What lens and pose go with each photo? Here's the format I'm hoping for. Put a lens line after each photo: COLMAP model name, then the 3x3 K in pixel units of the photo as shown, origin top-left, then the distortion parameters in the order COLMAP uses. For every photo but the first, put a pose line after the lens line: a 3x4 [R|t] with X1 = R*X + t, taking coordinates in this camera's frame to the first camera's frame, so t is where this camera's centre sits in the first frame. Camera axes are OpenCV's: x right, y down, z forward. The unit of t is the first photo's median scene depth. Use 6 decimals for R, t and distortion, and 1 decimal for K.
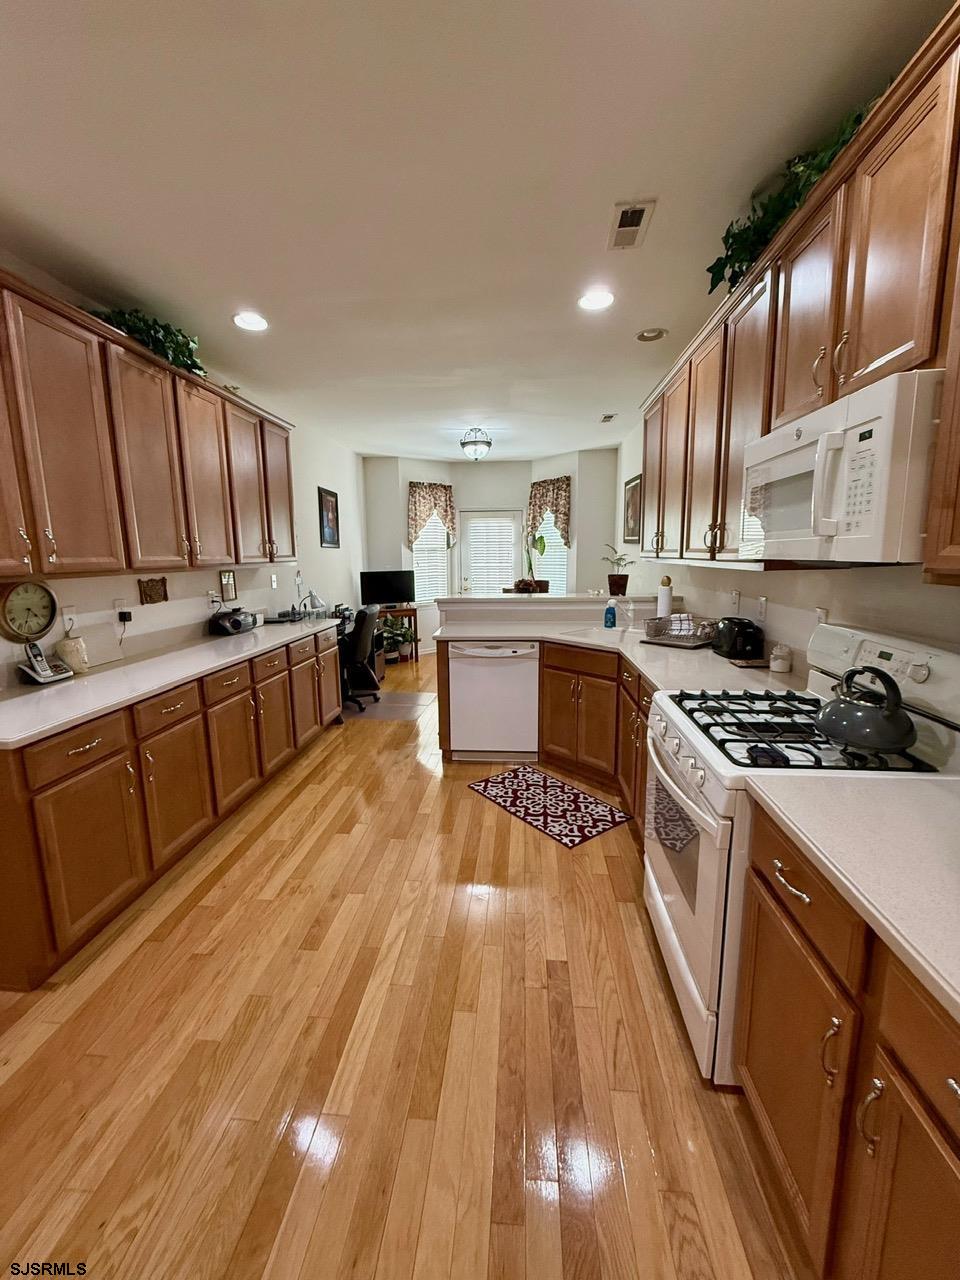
lens RADIAL K [[532.3, 0, 480.0], [0, 532.3, 640.0], [0, 0, 1]] dist [-0.002127, -0.000334]
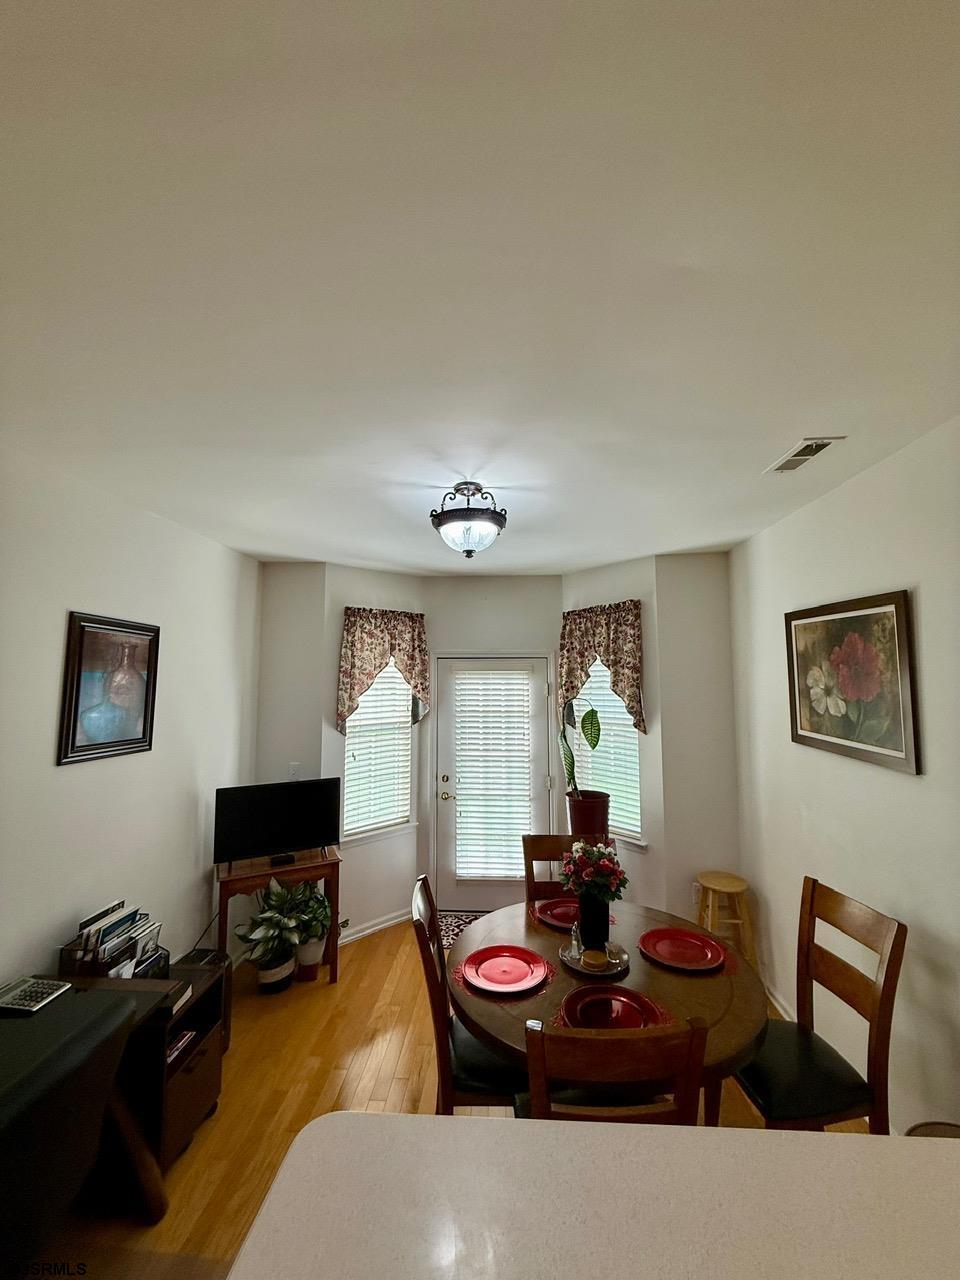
lens RADIAL K [[532.3, 0, 480.0], [0, 532.3, 640.0], [0, 0, 1]] dist [-0.002127, -0.000334]
pose [[0.999706, 0.010786, 0.021701, -0.005130], [-0.005419, 0.972314, -0.233617, -0.136830], [-0.023620, 0.233431, 0.972086, 0.471626]]
